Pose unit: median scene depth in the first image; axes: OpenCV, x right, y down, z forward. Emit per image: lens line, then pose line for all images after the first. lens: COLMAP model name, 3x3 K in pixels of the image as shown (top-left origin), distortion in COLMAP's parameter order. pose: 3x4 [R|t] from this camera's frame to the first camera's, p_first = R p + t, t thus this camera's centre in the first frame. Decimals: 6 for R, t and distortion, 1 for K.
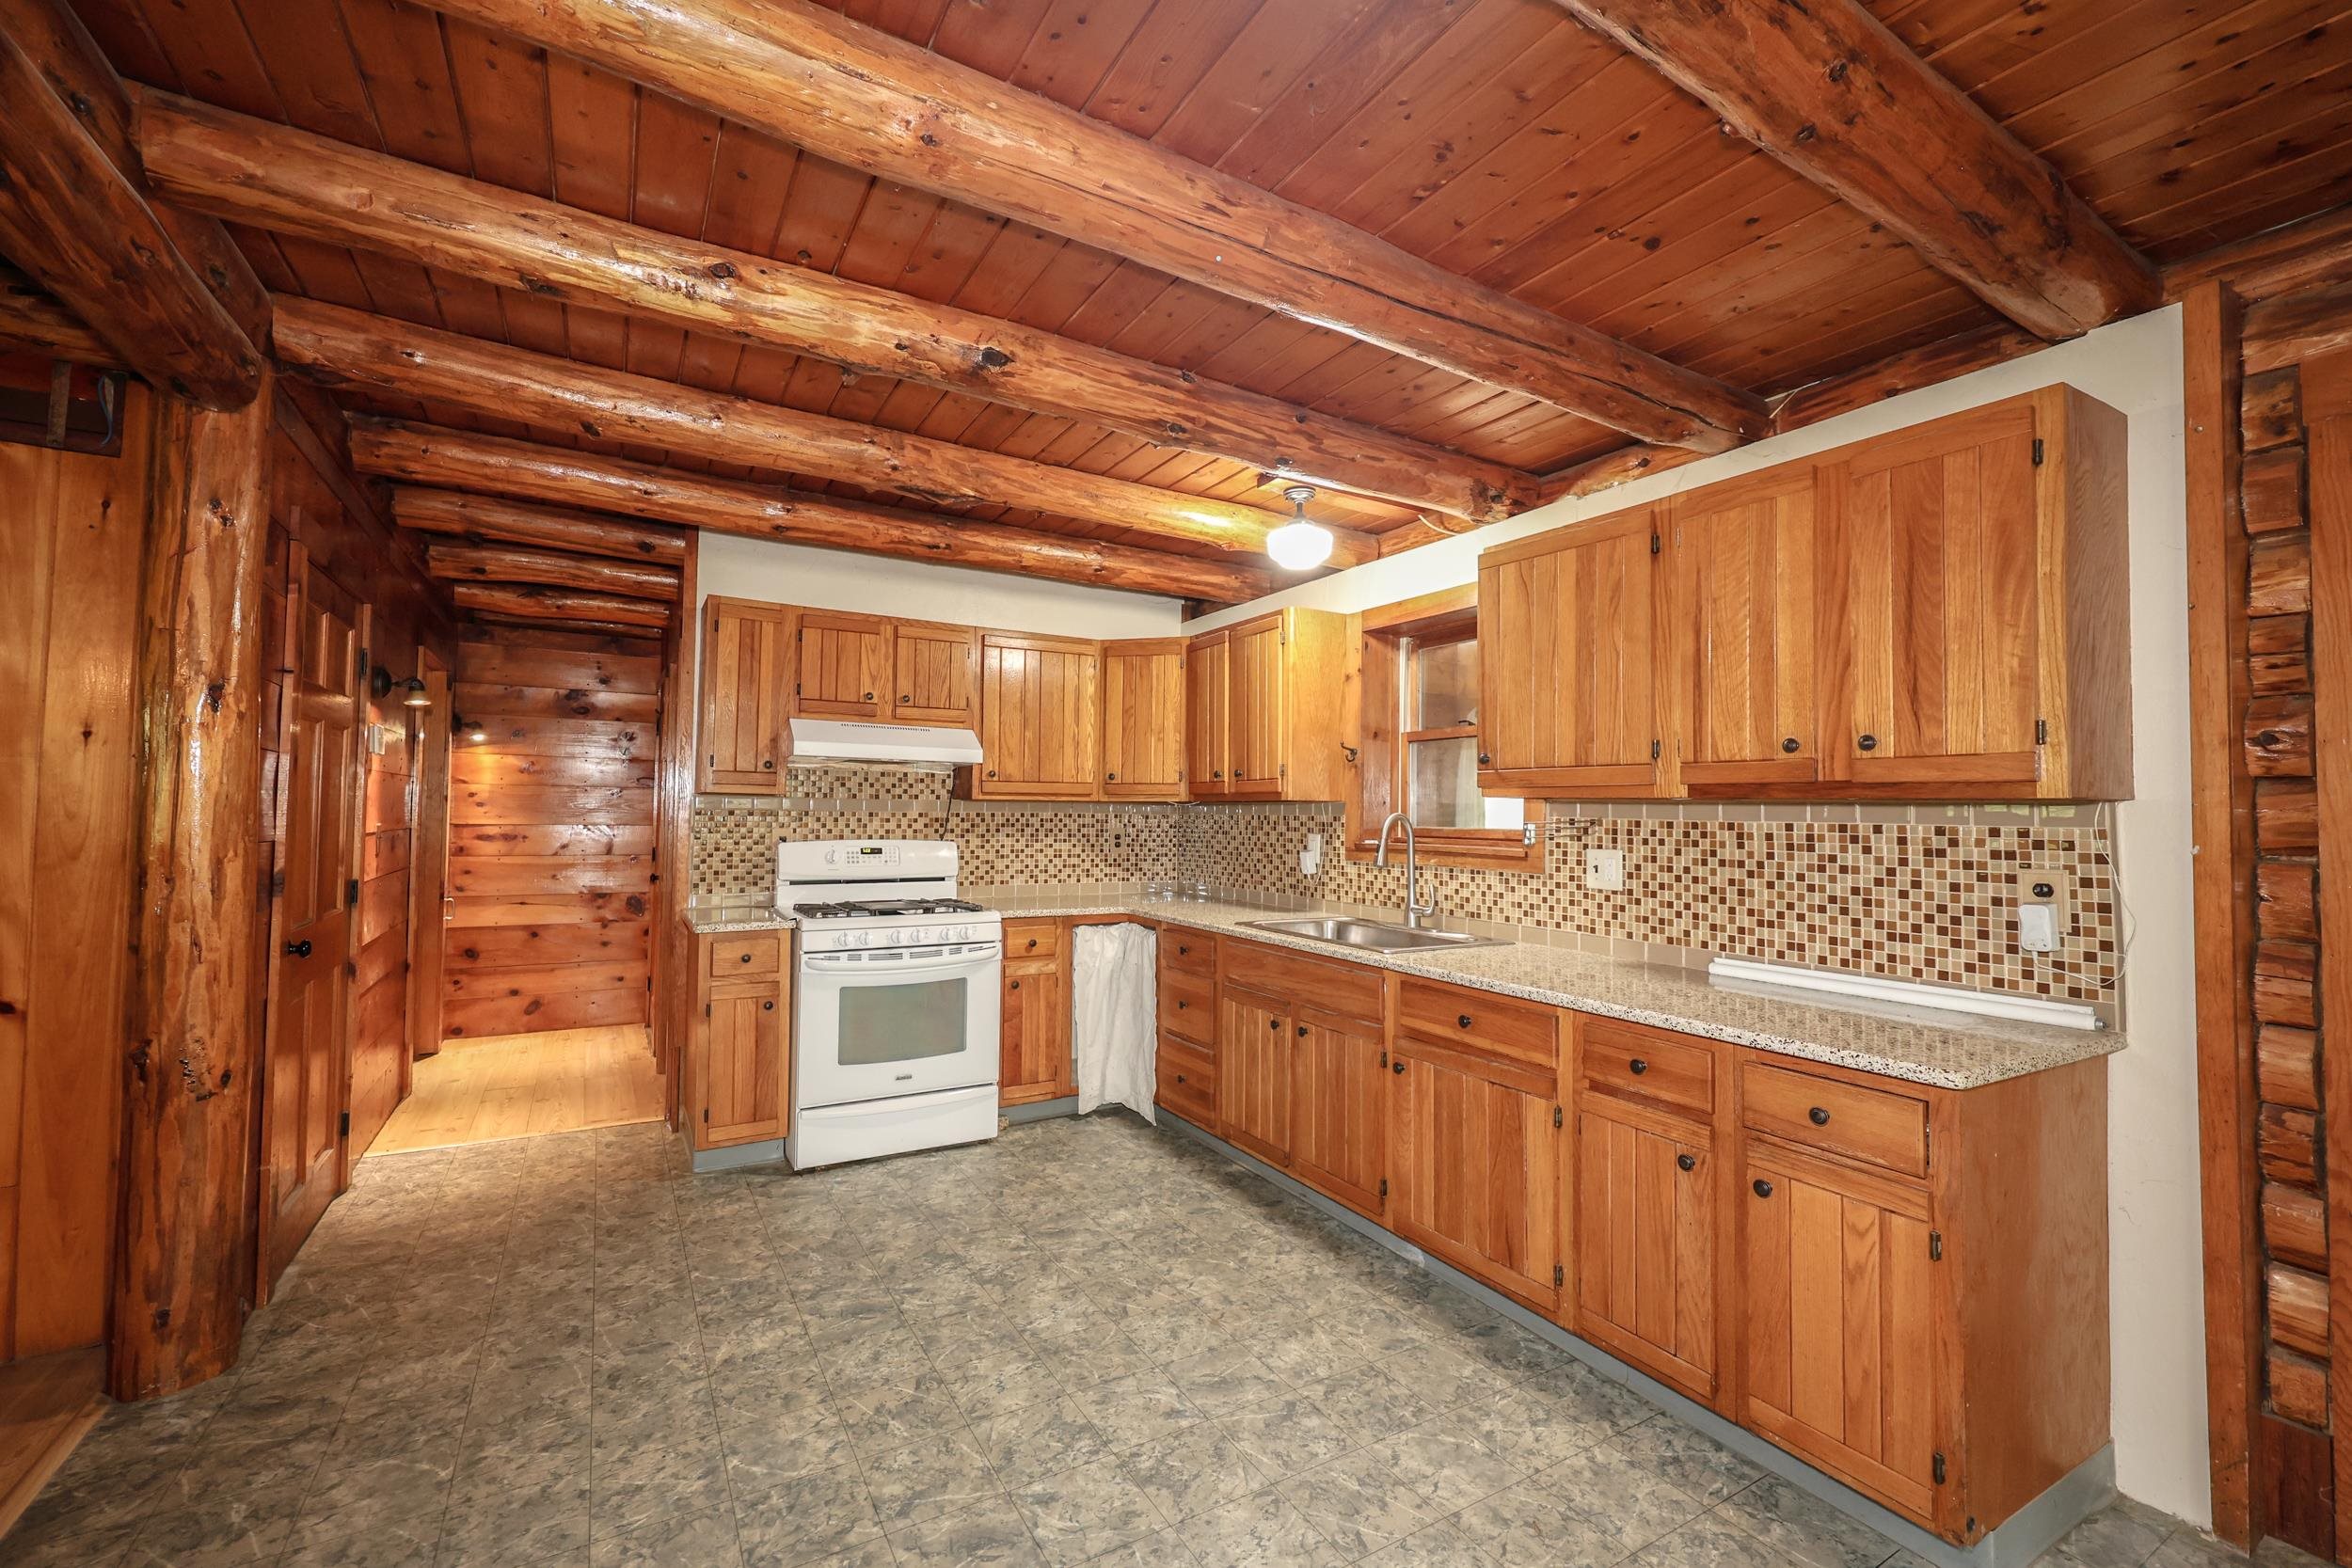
lens RADIAL K [[967.4, 0, 1165.0], [0, 967.4, 774.9], [0, 0, 1]] dist [0.005412, -0.000478]
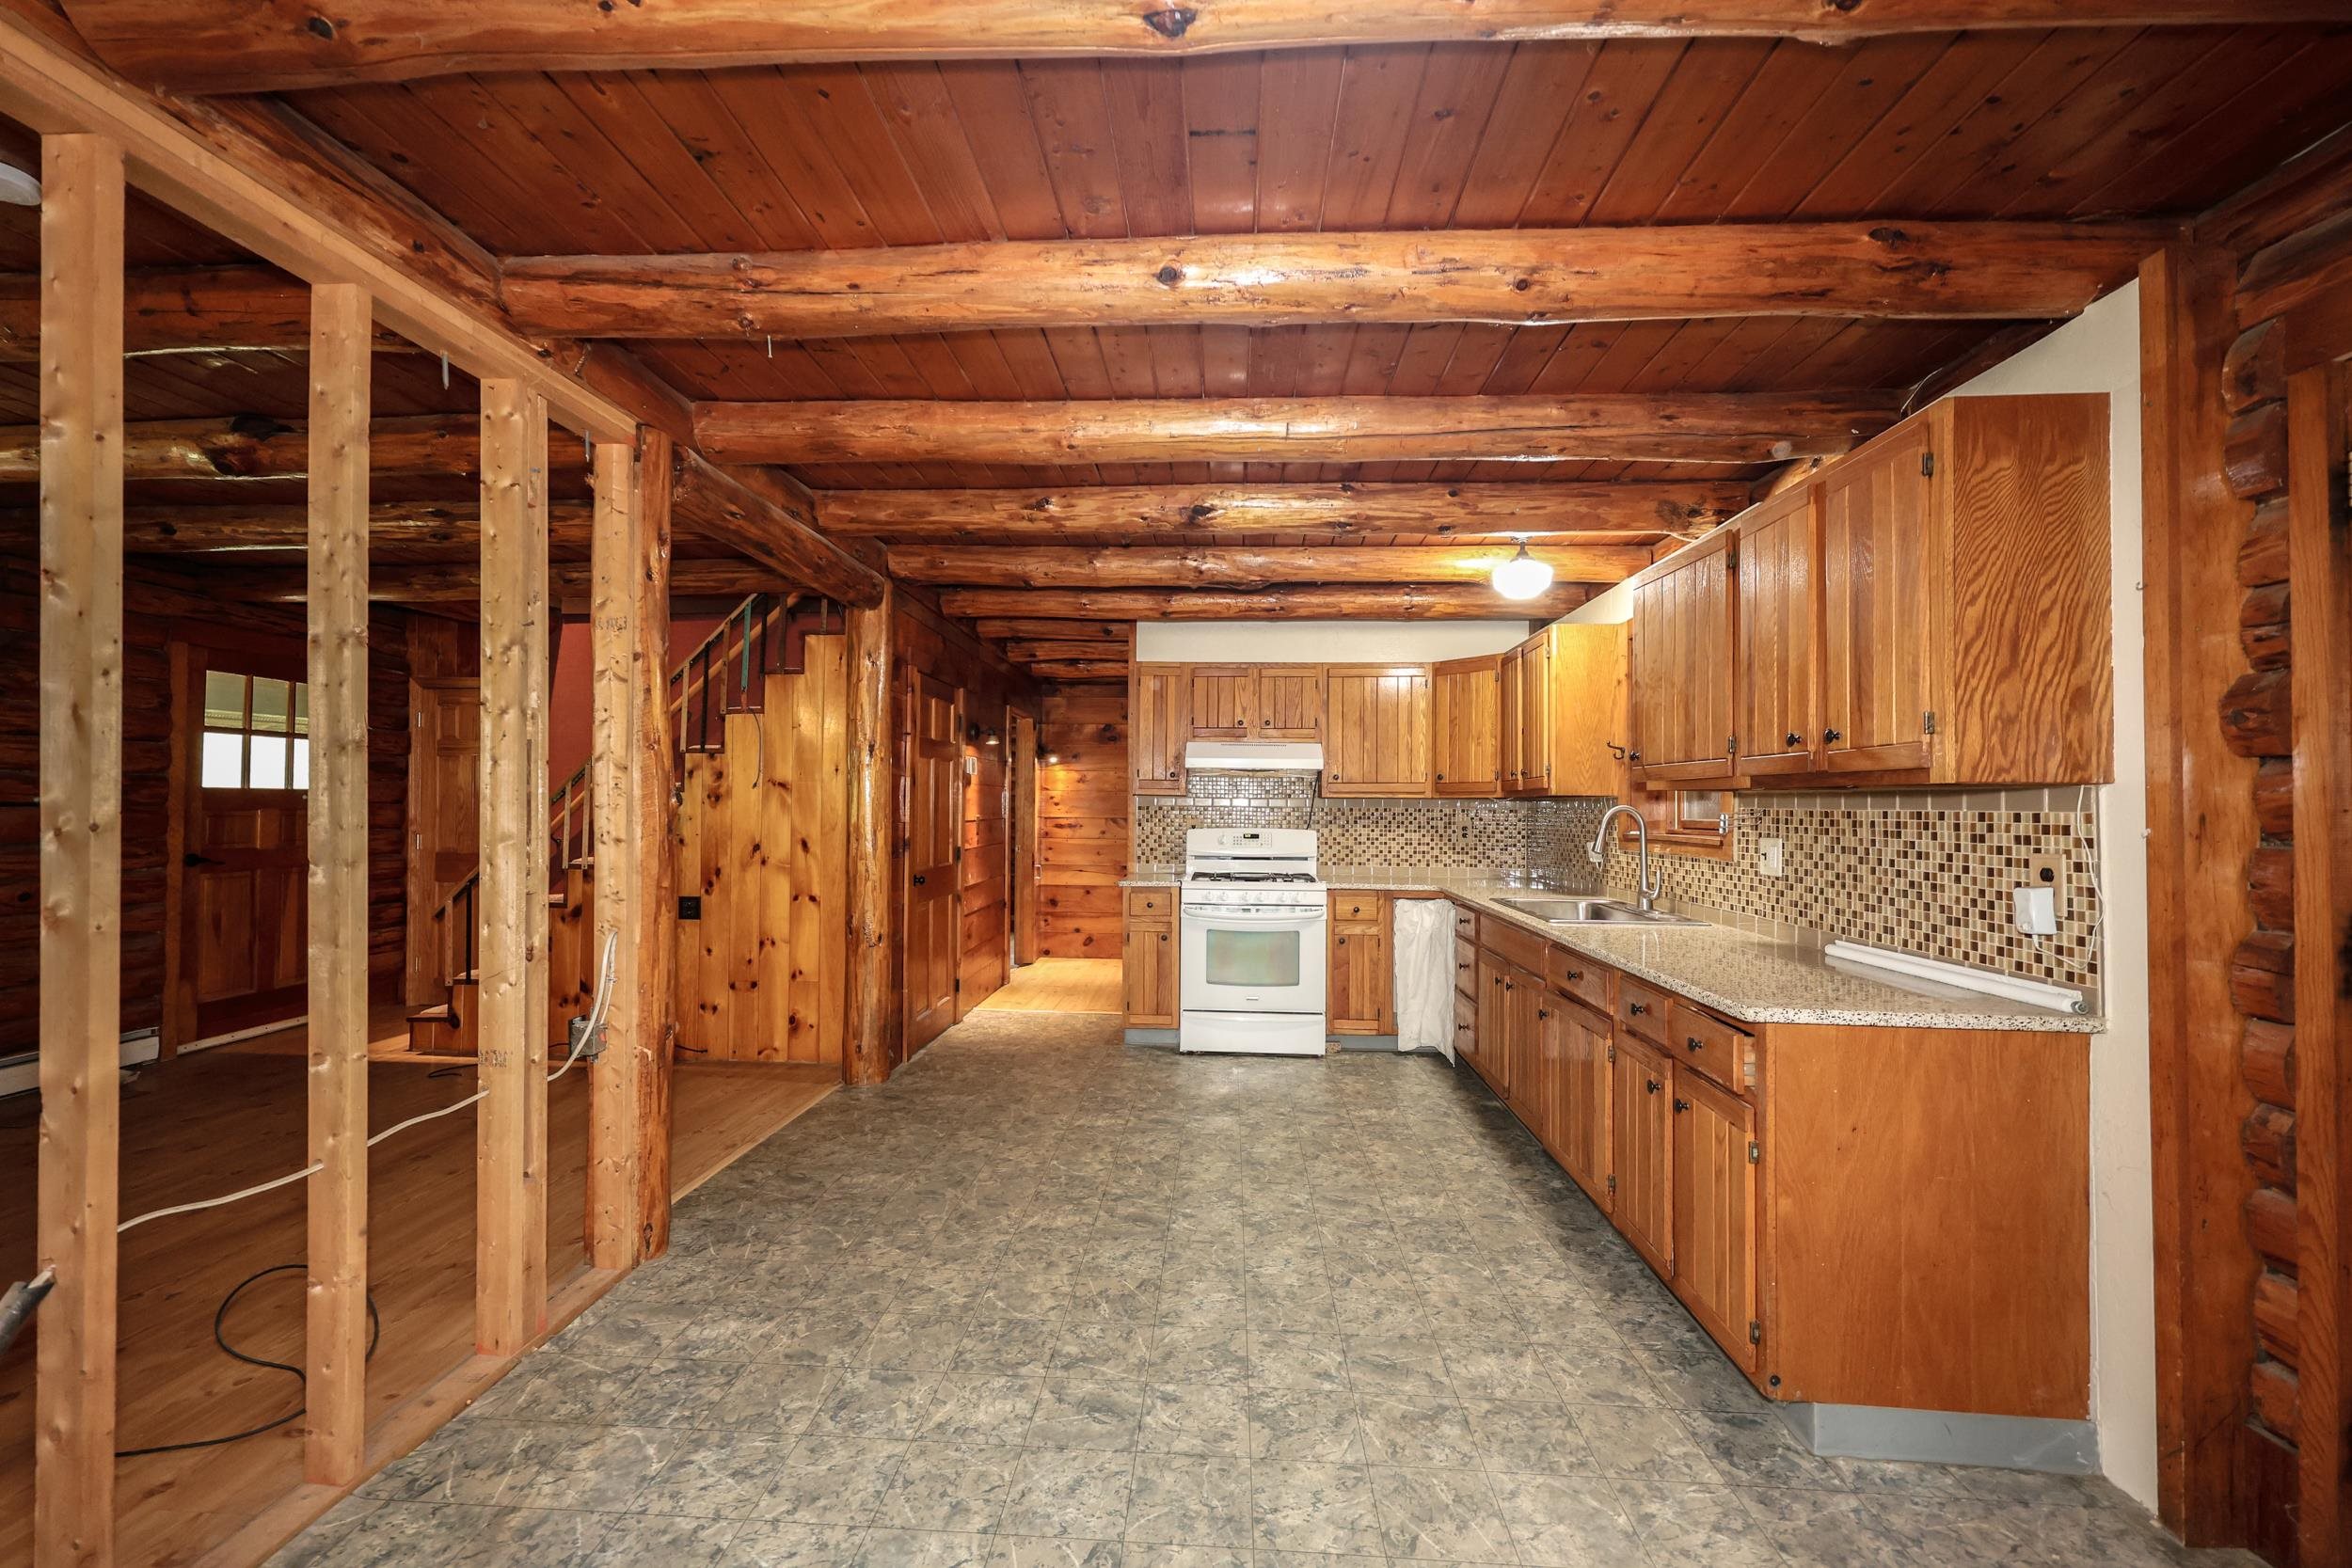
lens RADIAL K [[945.4, 0, 1176.0], [0, 945.4, 784.0], [0, 0, 1]] dist [0.017040, -0.000180]
pose [[0.831847, -0.018305, -0.554703, 0.513263], [0.022805, 0.999739, 0.001207, 0.002260], [0.554537, -0.013654, 0.832047, -0.235429]]
